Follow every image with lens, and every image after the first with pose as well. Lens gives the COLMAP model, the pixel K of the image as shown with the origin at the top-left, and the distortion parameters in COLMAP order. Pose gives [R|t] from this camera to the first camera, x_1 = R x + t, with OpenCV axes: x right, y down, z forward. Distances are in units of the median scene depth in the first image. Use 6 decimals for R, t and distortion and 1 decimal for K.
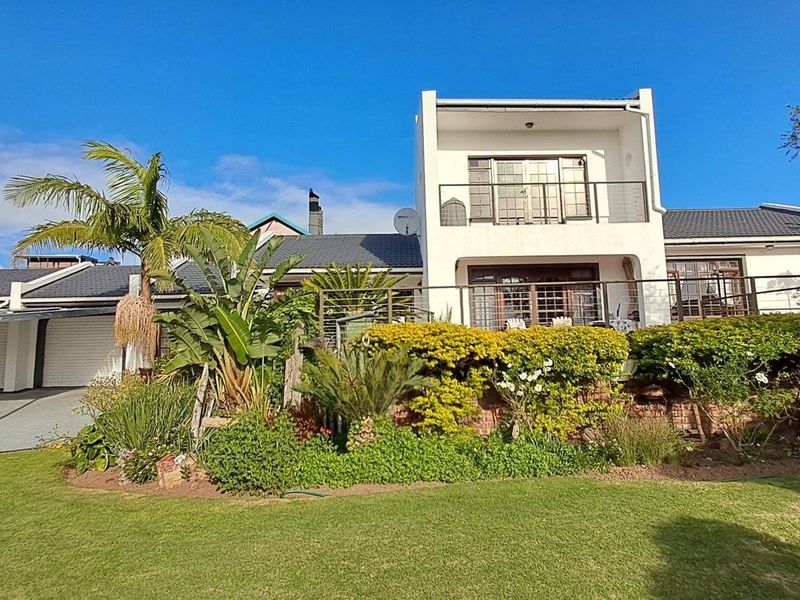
lens RADIAL K [[606.6, 0, 399.1], [0, 606.6, 290.2], [0, 0, 1]] dist [0.010790, 0.007127]
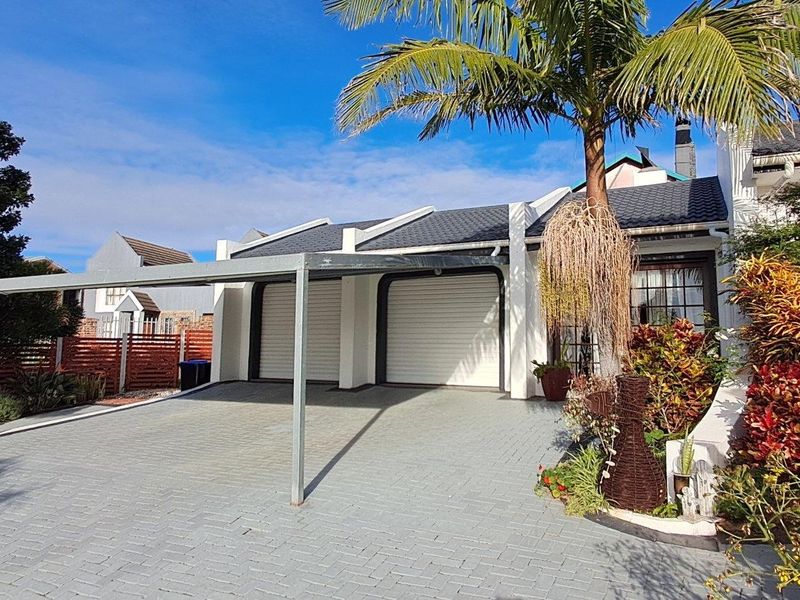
lens RADIAL K [[601.0, 0, 396.0], [0, 601.0, 288.1], [0, 0, 1]] dist [0.001420, 0.005266]
pose [[0.887358, -0.020613, -0.460620, -0.316723], [0.034554, 0.999164, 0.021854, 0.047782], [0.459784, -0.035308, 0.887328, 0.494317]]
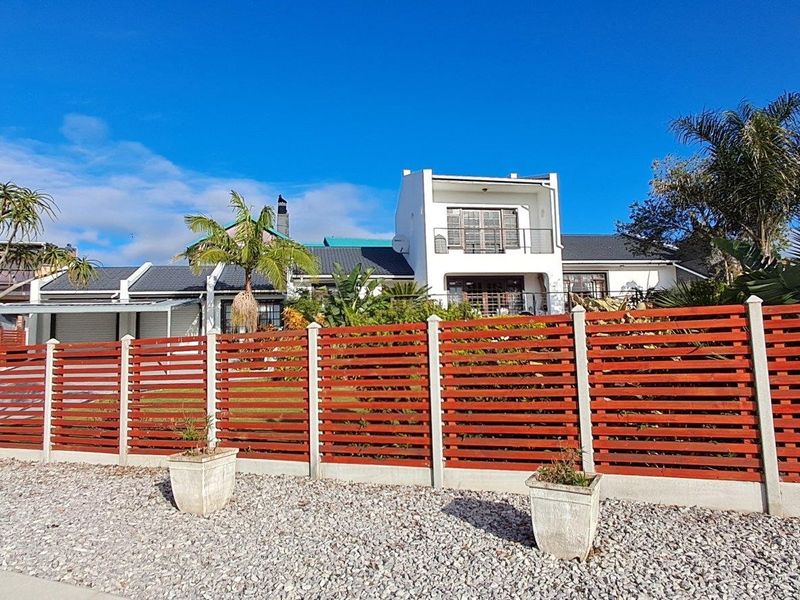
lens RADIAL K [[601.0, 0, 396.0], [0, 601.0, 288.1], [0, 0, 1]] dist [0.001420, 0.005266]
pose [[0.989187, 0.011399, 0.146216, -0.244594], [-0.014942, 0.999620, 0.023154, -0.042113], [-0.145896, -0.025089, 0.988982, -0.543636]]
